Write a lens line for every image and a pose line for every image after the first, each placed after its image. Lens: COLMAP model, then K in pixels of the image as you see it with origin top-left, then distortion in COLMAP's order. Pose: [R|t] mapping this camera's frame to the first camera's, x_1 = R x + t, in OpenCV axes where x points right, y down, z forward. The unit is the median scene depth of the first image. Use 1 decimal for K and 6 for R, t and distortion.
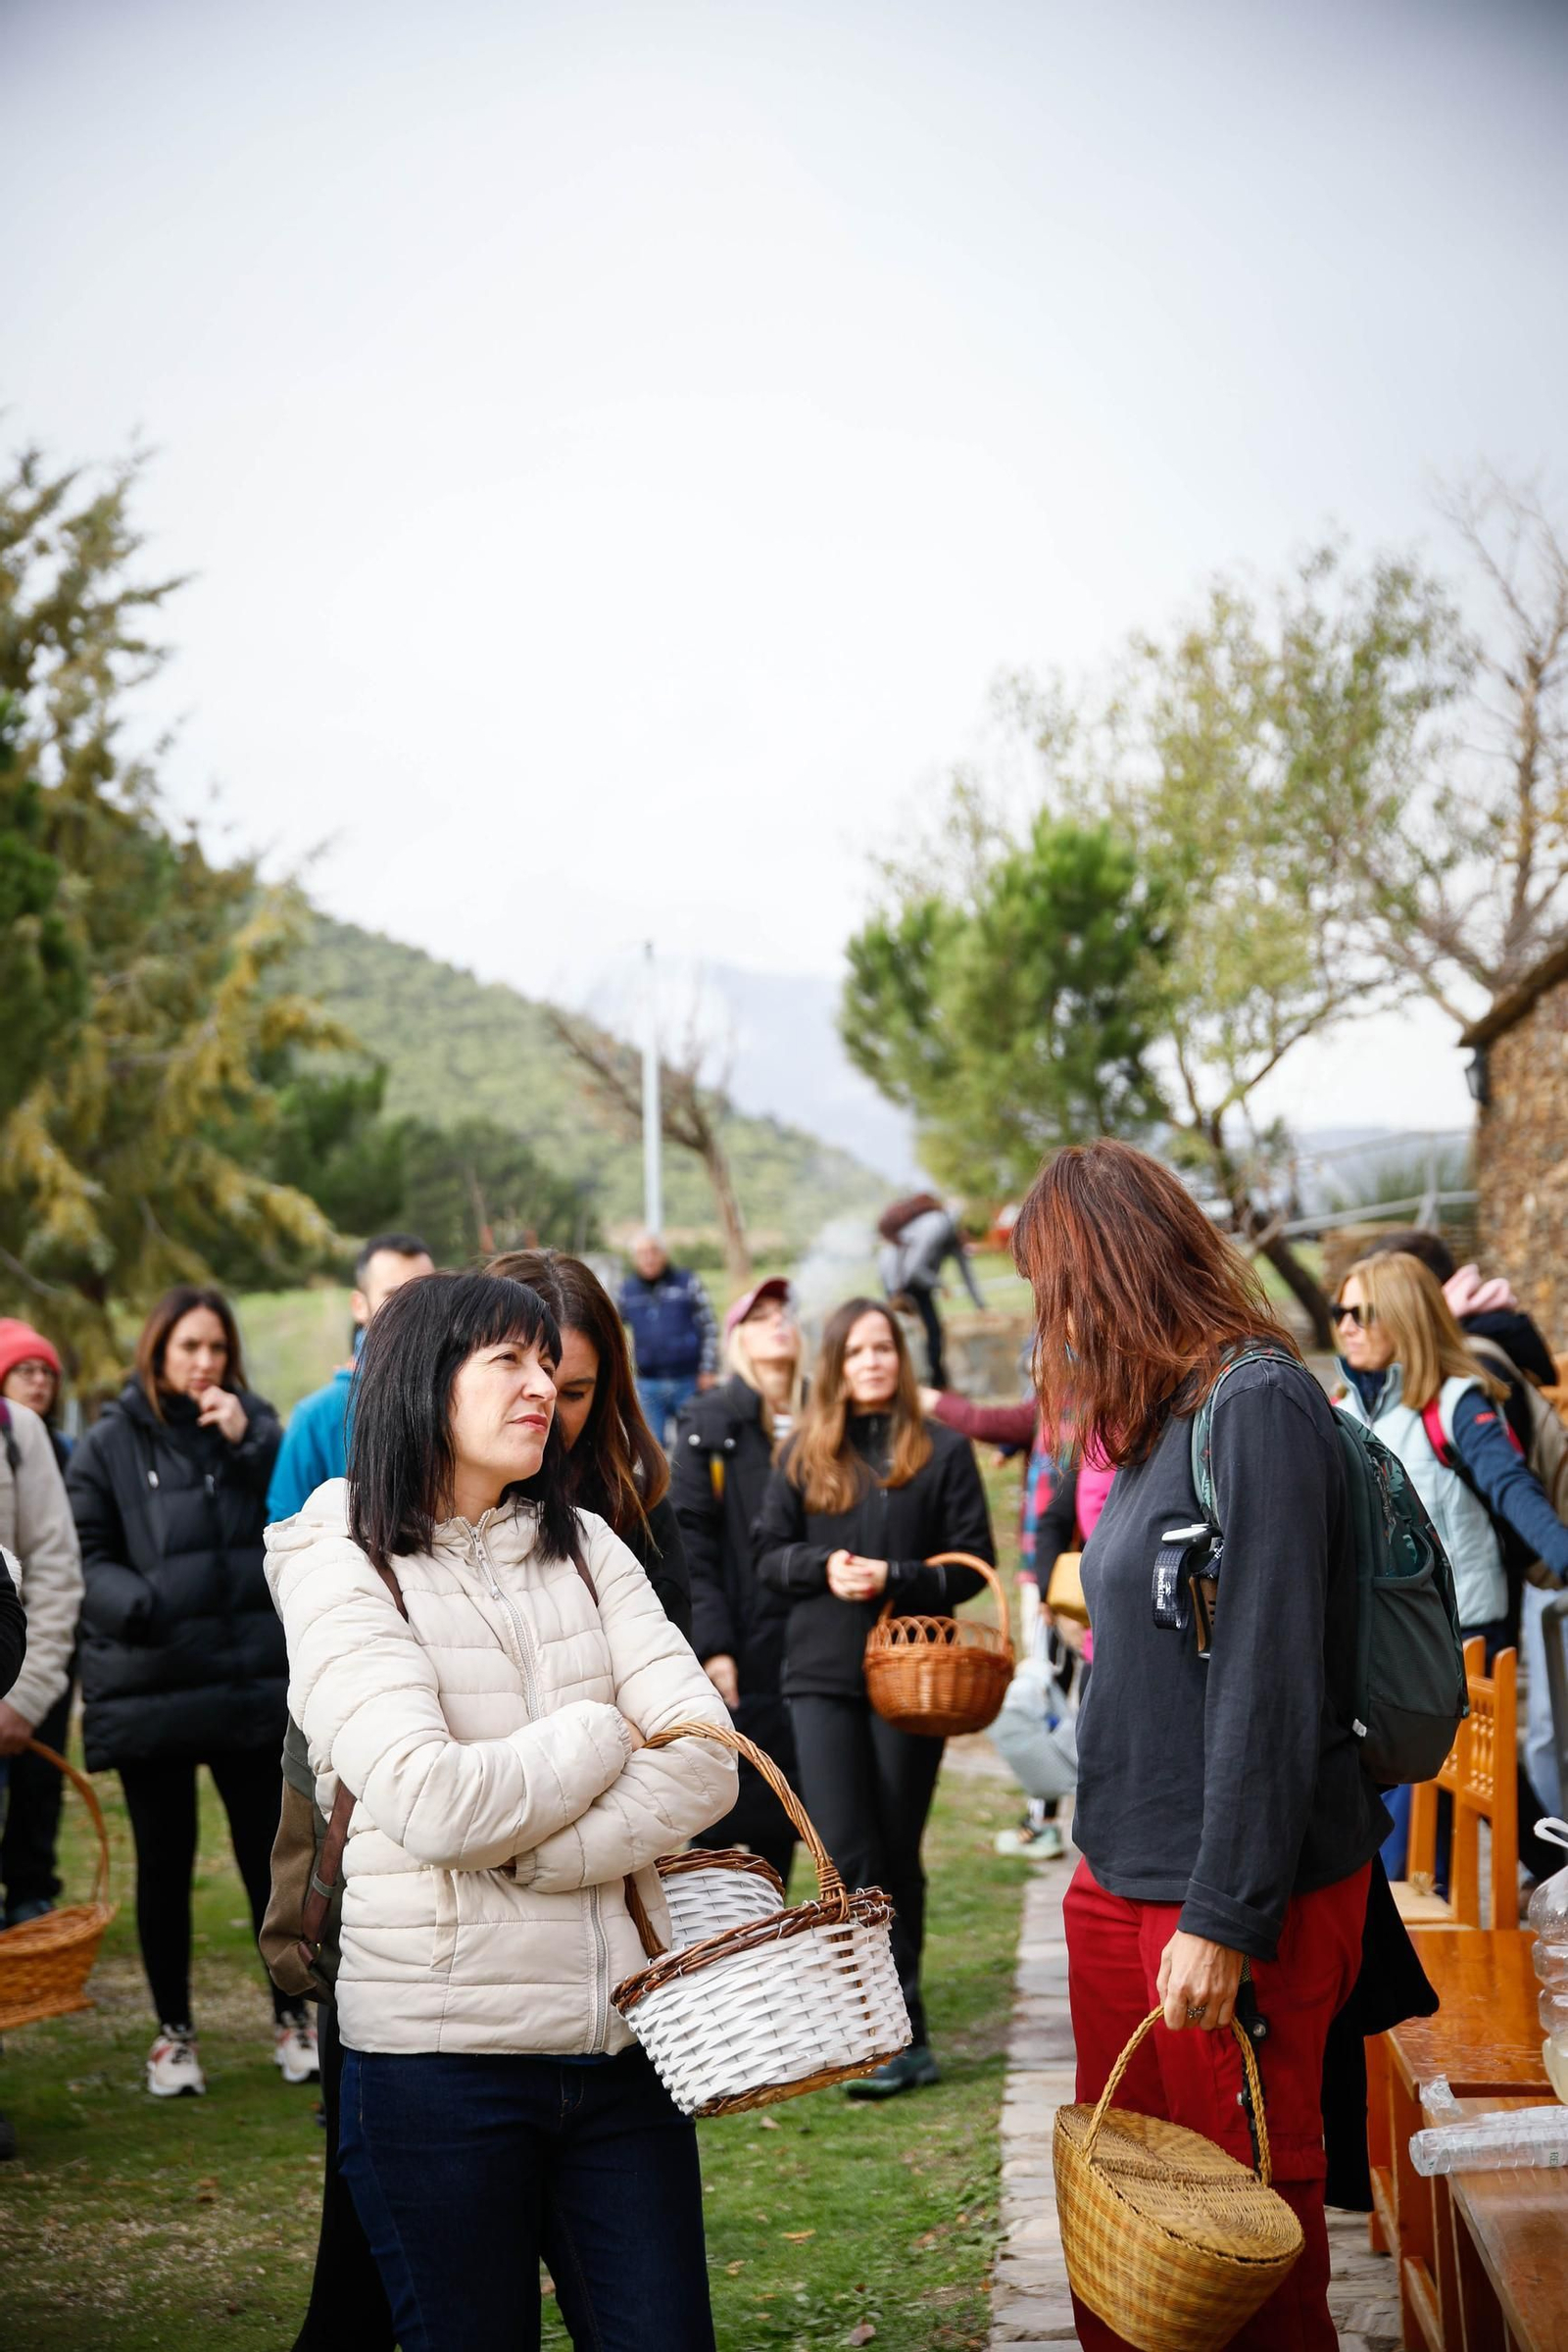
lens RADIAL K [[4064.4, 0, 784.0], [0, 4064.4, 1176.0], [0, 0, 1]] dist [0.302473, 0.020530]
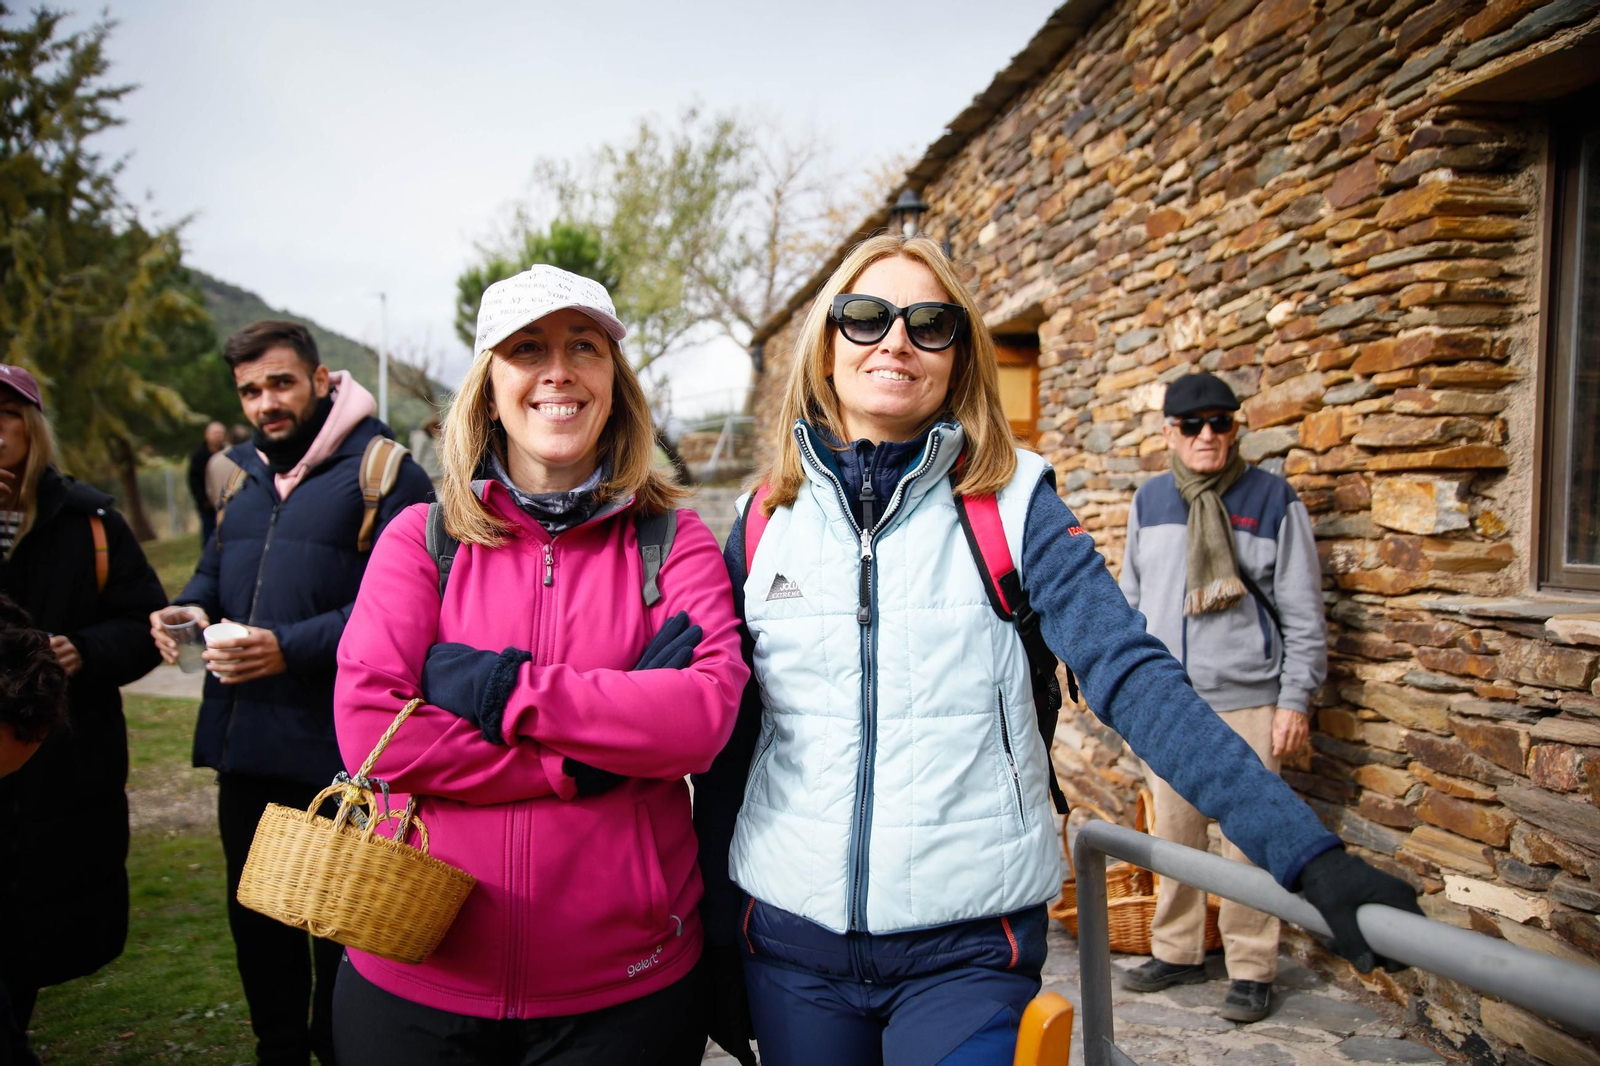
lens RADIAL K [[1400.5, 0, 800.0], [0, 1400.5, 533.0], [0, 0, 1]] dist [-0.003495, 0.004999]
pose [[0.975172, 0.022323, 0.220322, 0.029949], [-0.038040, 0.997004, 0.067356, 0.015390], [-0.218158, -0.074065, 0.973099, 0.260642]]
